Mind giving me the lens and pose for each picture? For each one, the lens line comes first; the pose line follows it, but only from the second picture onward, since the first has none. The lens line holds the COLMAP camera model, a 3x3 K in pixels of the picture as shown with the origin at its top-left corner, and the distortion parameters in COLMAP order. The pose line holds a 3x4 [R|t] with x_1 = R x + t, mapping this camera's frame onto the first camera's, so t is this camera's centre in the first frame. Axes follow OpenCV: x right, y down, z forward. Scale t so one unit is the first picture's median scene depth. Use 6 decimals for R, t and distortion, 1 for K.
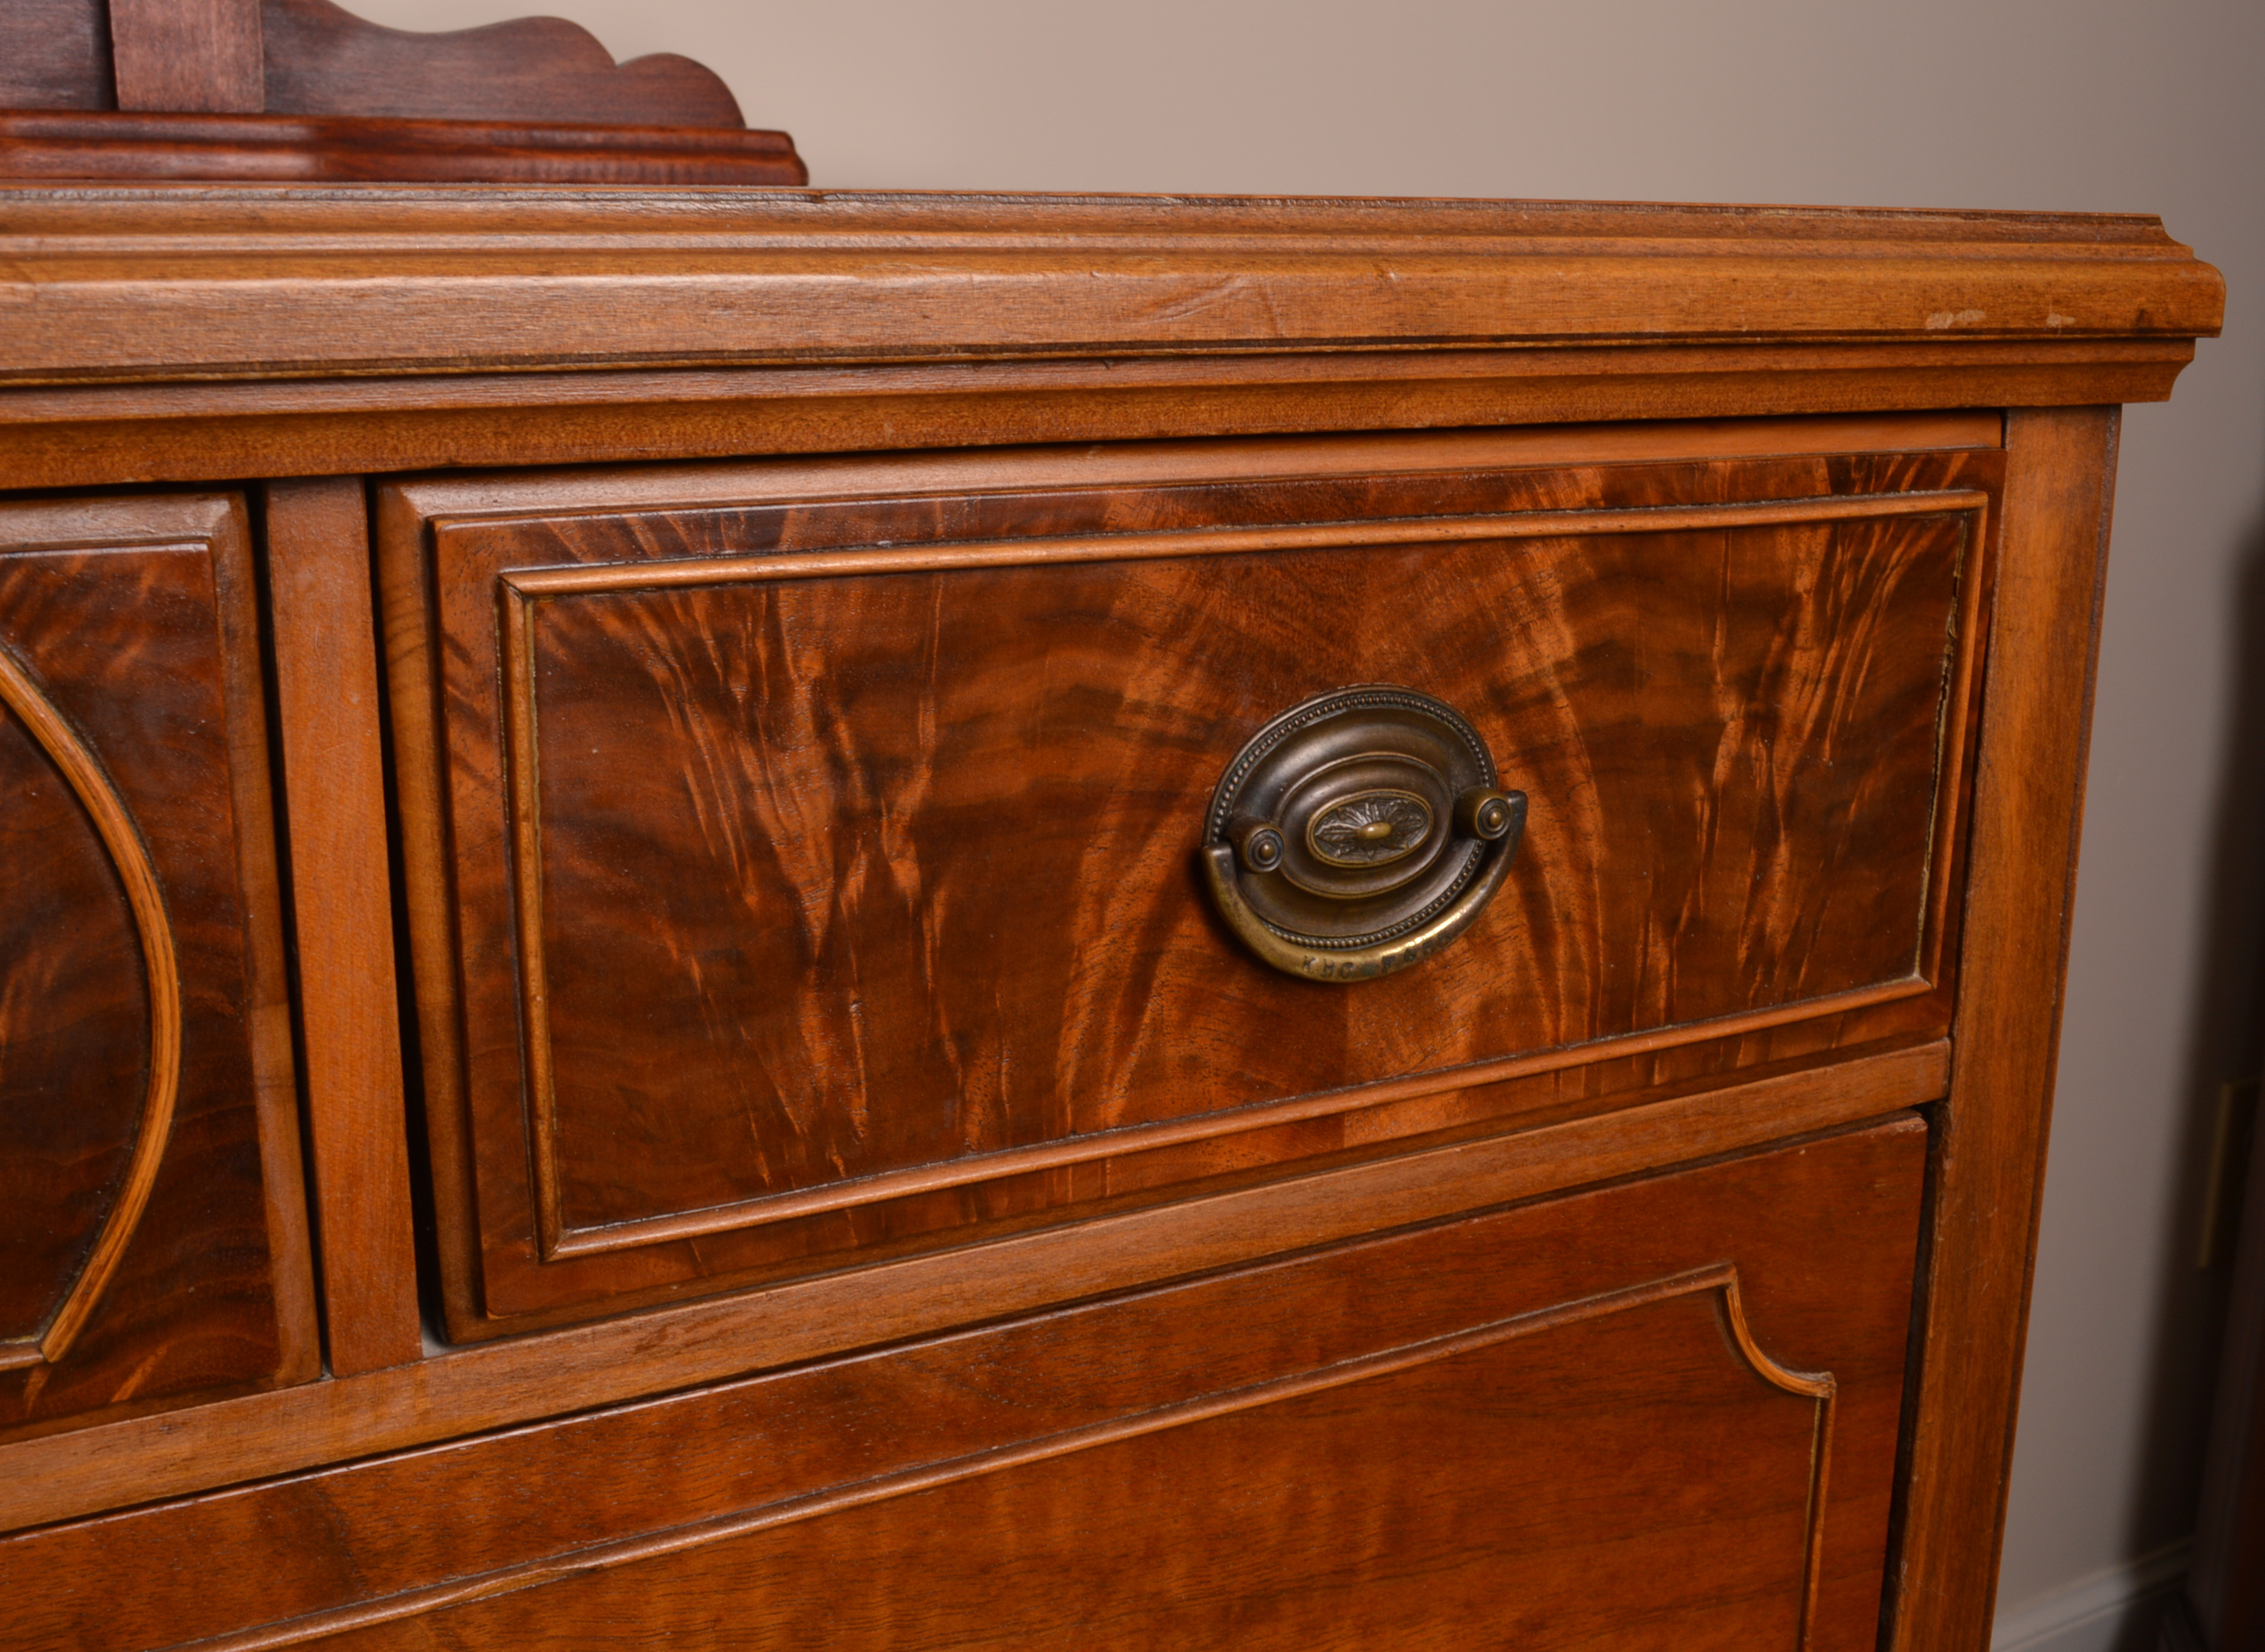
lens RADIAL K [[2425.5, 0, 1228.1], [0, 2425.5, 826.2], [0, 0, 1]] dist [-0.072162, 0.002627]
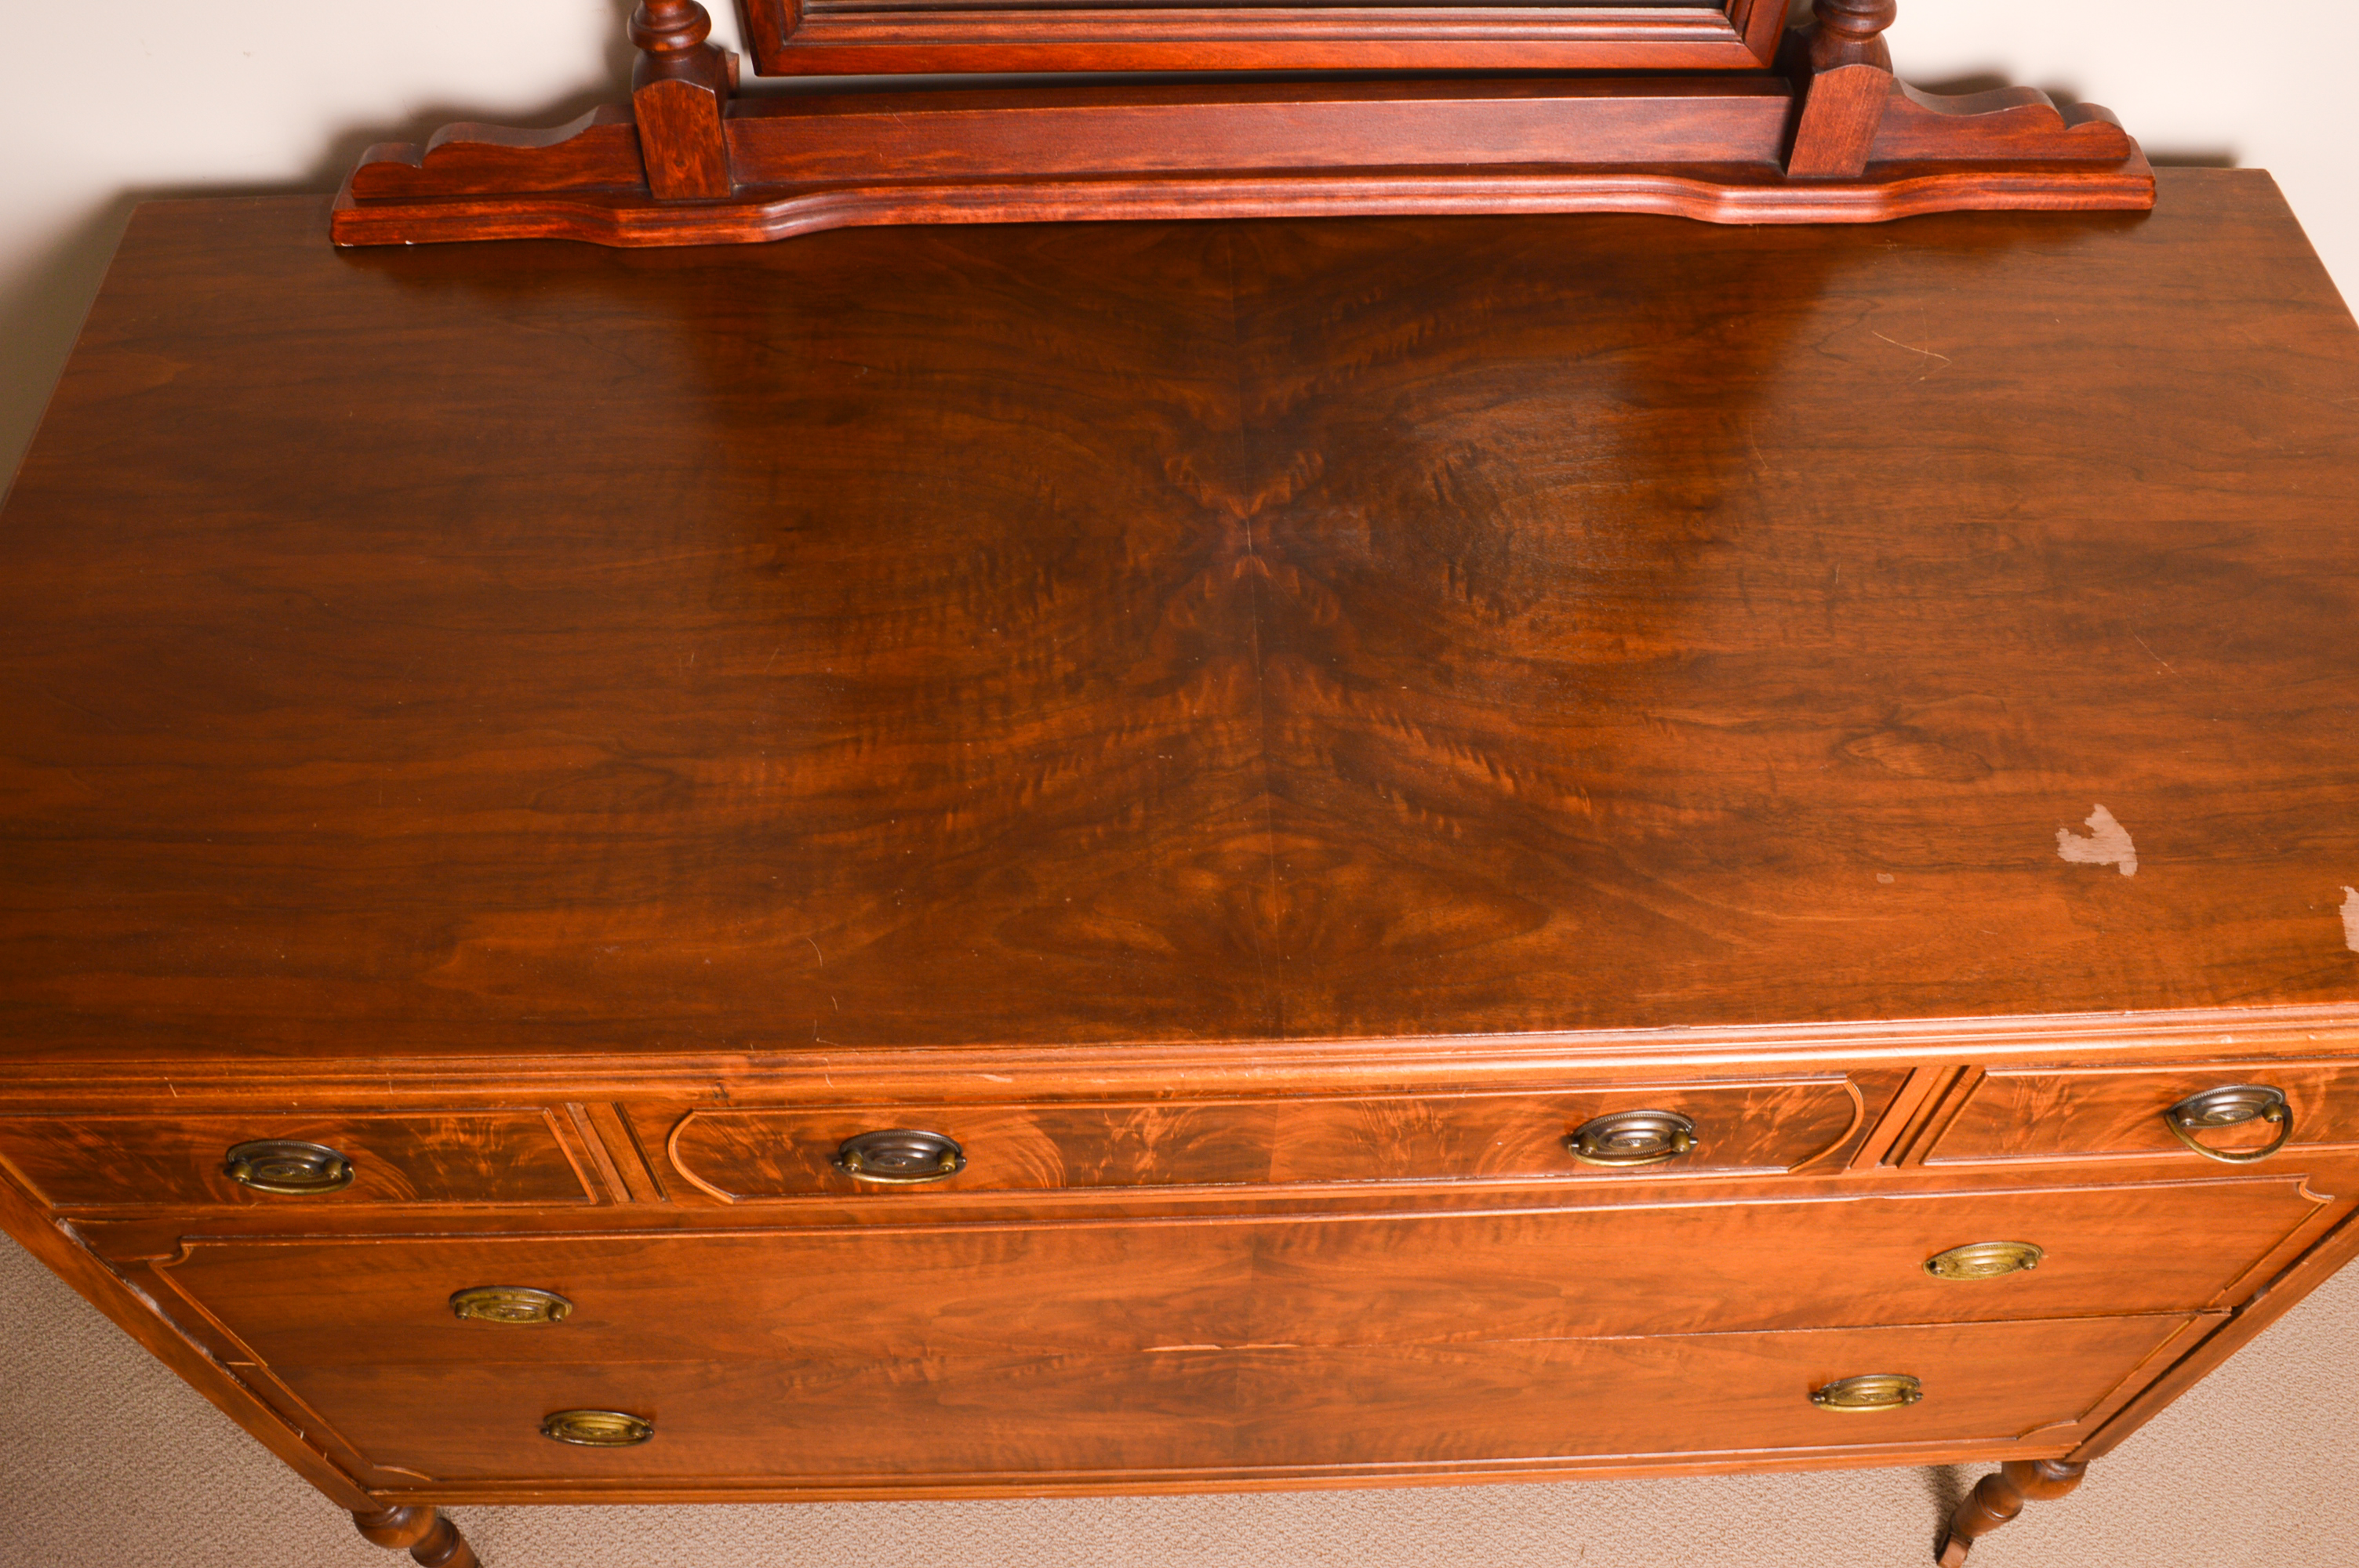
lens RADIAL K [[1946.2, 0, 1179.5], [0, 1946.2, 784.0], [0, 0, 1]] dist [-0.077558, -0.001458]
pose [[0.884754, 0.367940, -0.286060, -0.561411], [-0.102440, 0.752304, 0.650803, -1.684314], [0.454660, -0.546497, 0.703296, -0.984244]]
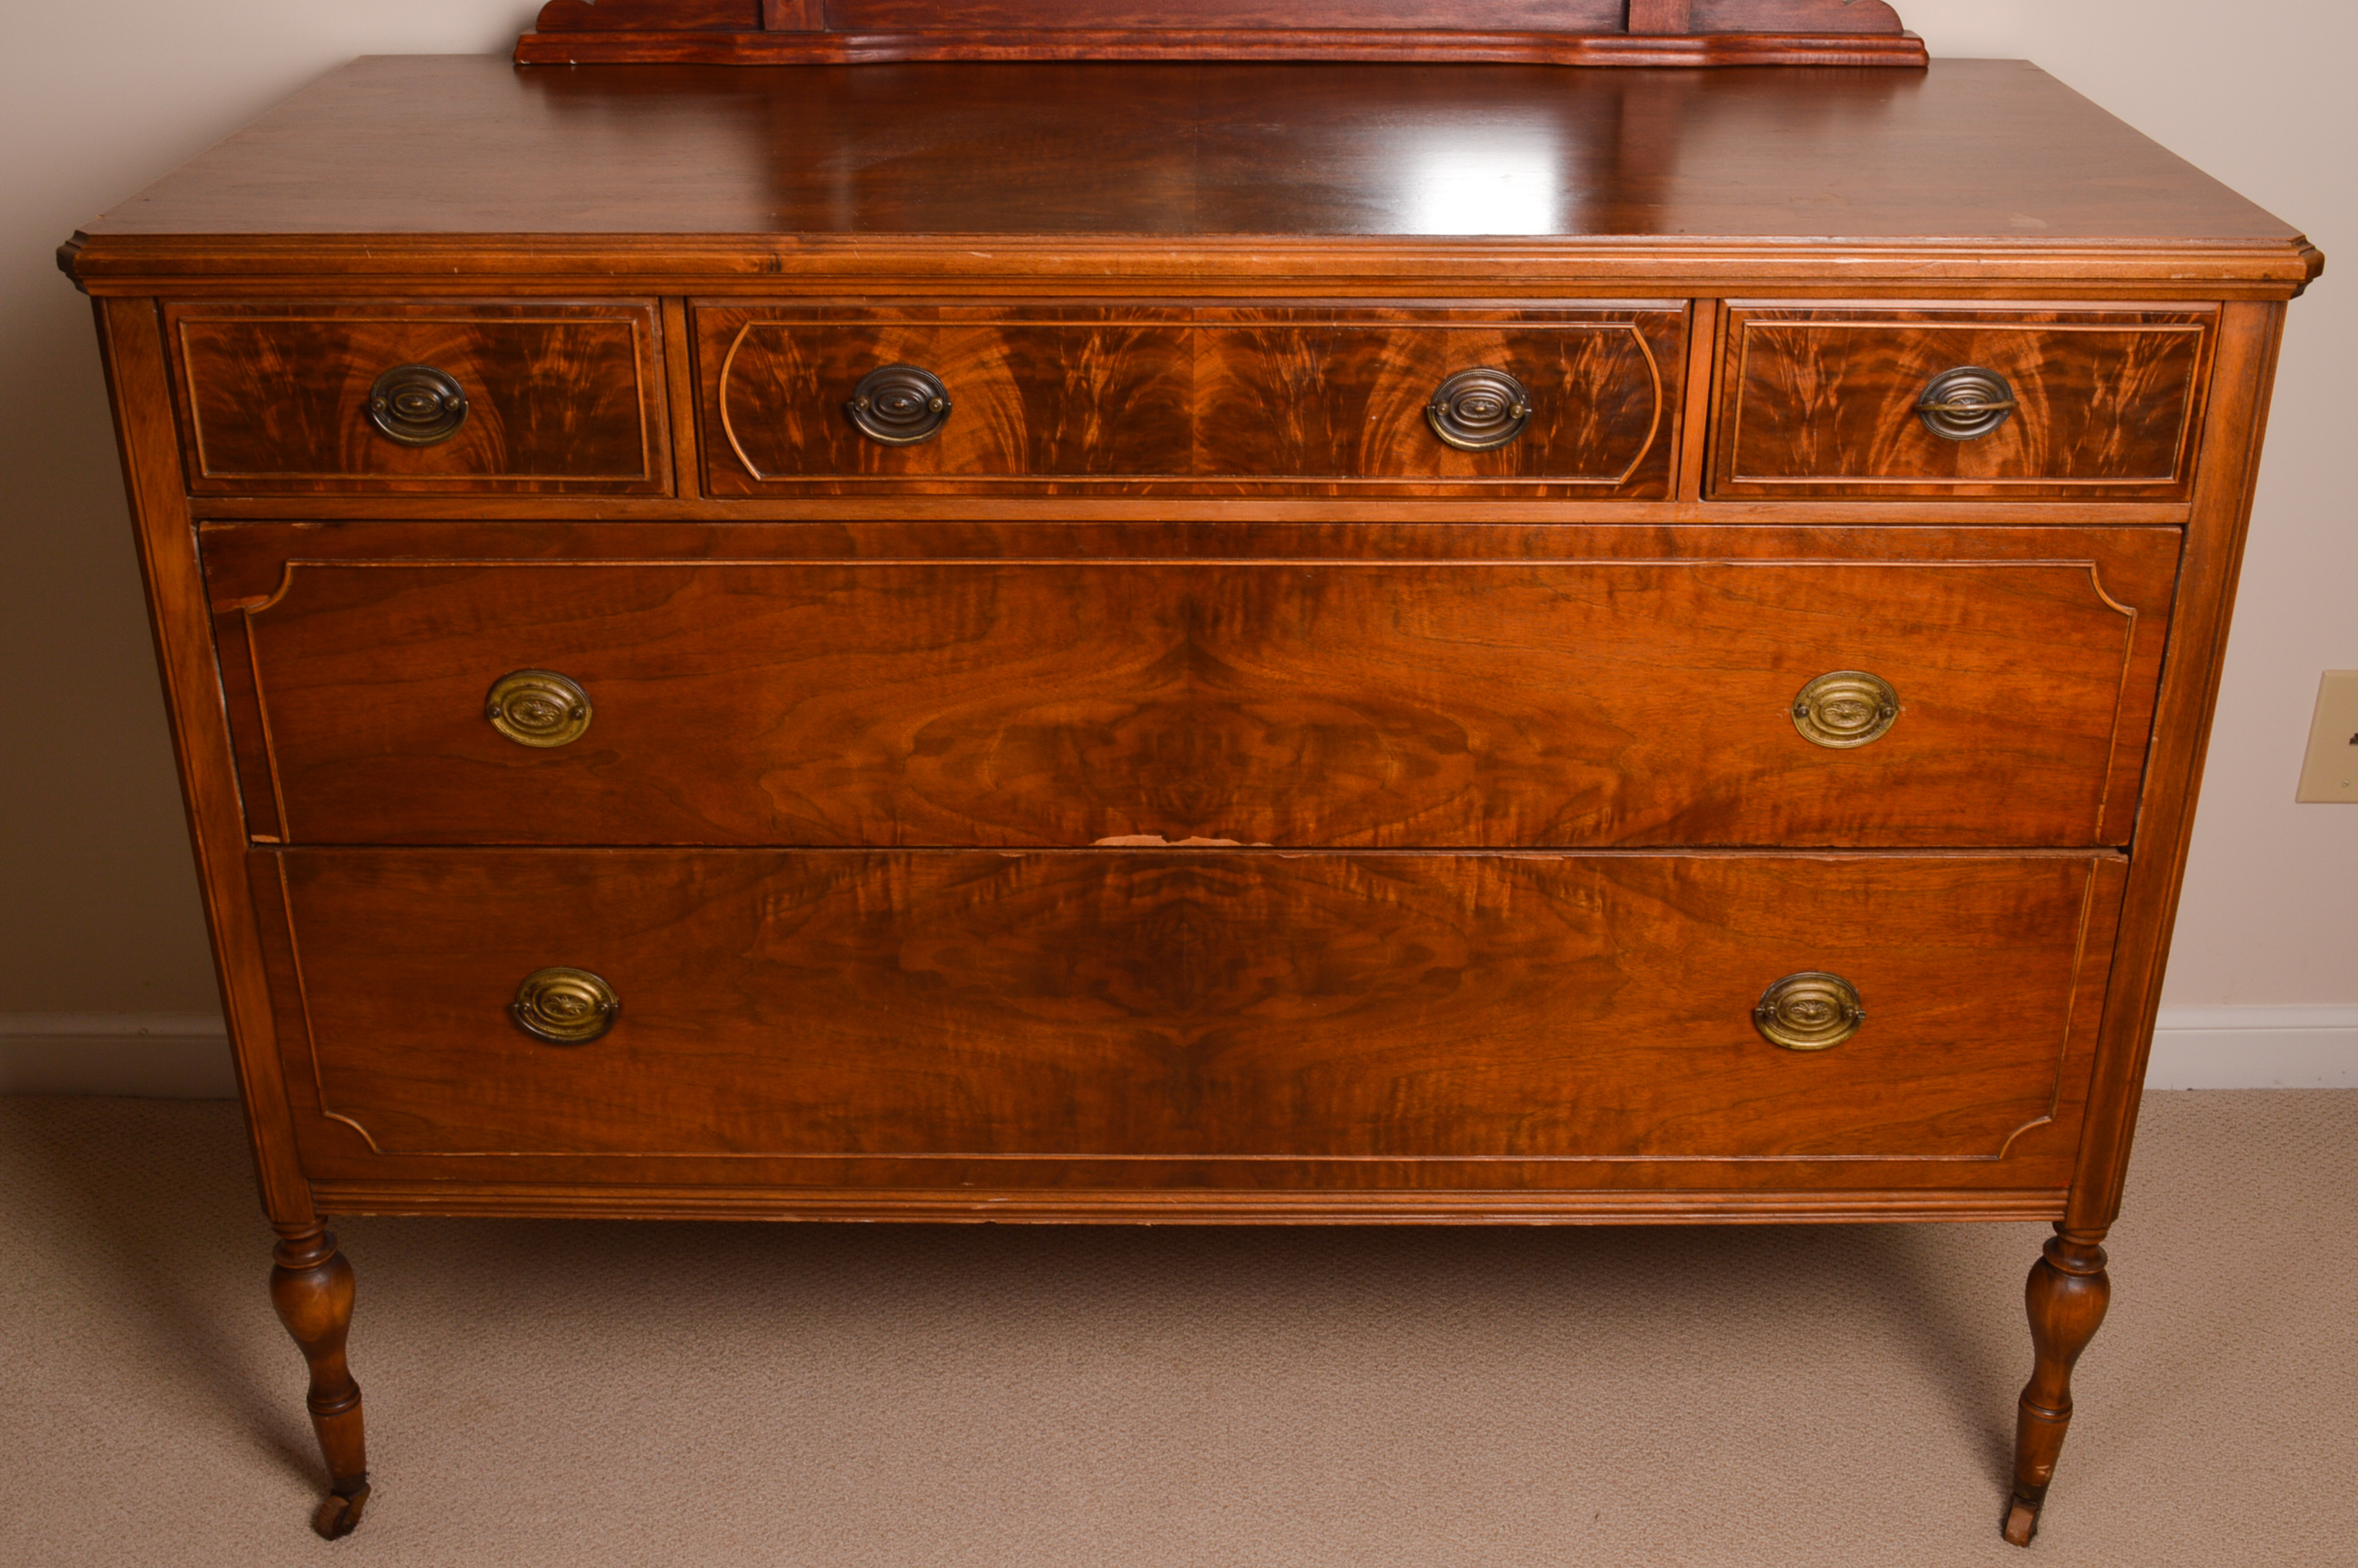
lens RADIAL K [[2561.0, 0, 1216.0], [0, 2561.0, 791.0], [0, 0, 1]] dist [-0.067926, -0.017526]
pose [[0.870204, 0.198835, -0.450788, 0.920618], [-0.108063, 0.969697, 0.219112, -0.153772], [0.480695, -0.141959, 0.865321, -2.949623]]
